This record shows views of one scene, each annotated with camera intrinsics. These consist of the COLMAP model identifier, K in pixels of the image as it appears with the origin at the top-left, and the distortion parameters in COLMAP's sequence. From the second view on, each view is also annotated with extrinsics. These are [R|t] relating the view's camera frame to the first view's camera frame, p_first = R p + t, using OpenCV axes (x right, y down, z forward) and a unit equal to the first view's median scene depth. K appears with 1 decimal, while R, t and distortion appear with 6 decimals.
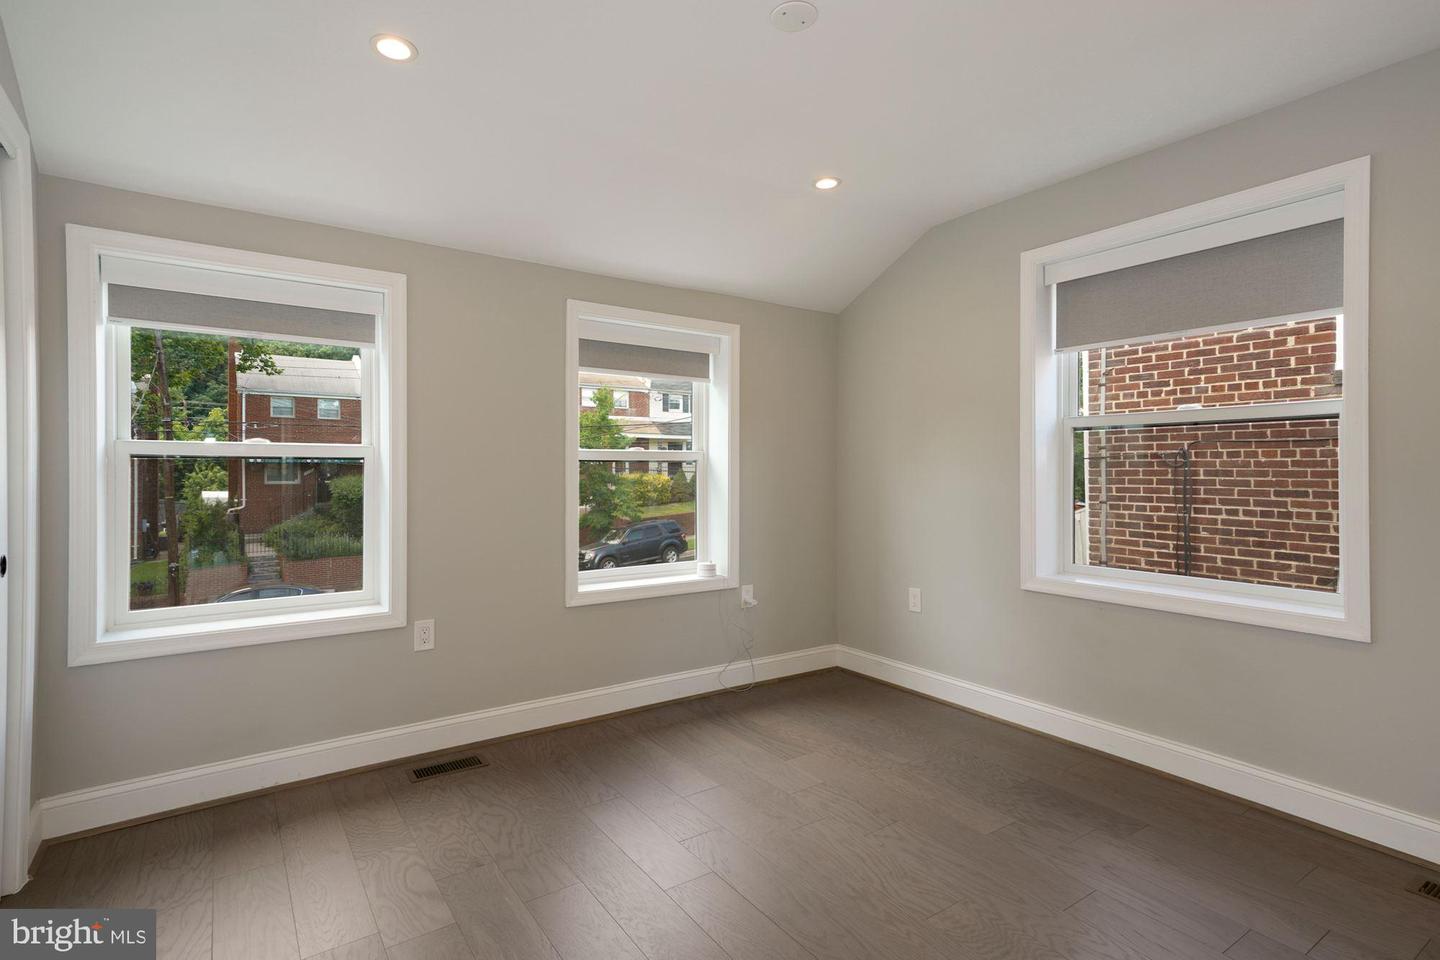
lens RADIAL K [[682.5, 0, 700.4], [0, 682.5, 477.4], [0, 0, 1]] dist [-0.000073, 0.000078]
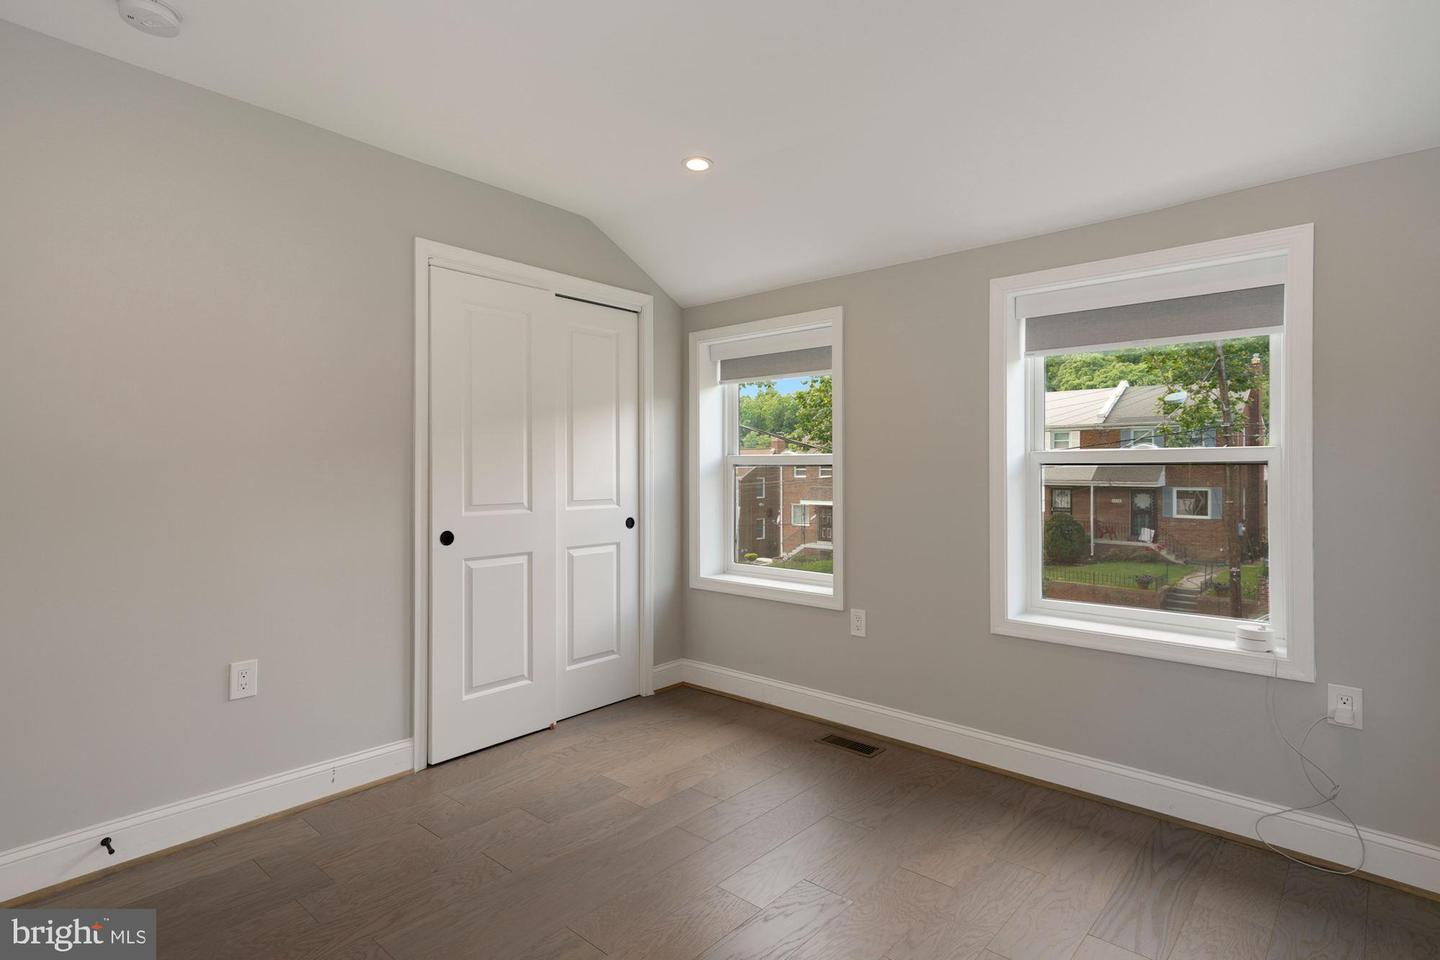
lens RADIAL K [[737.9, 0, 720.0], [0, 737.9, 480.0], [0, 0, 1]] dist [0.002689, 0.000534]
pose [[0.236353, 0.007866, -0.971635, 0.663991], [-0.017991, 0.999831, 0.003718, -0.002873], [0.971501, 0.016602, 0.236454, 0.456293]]
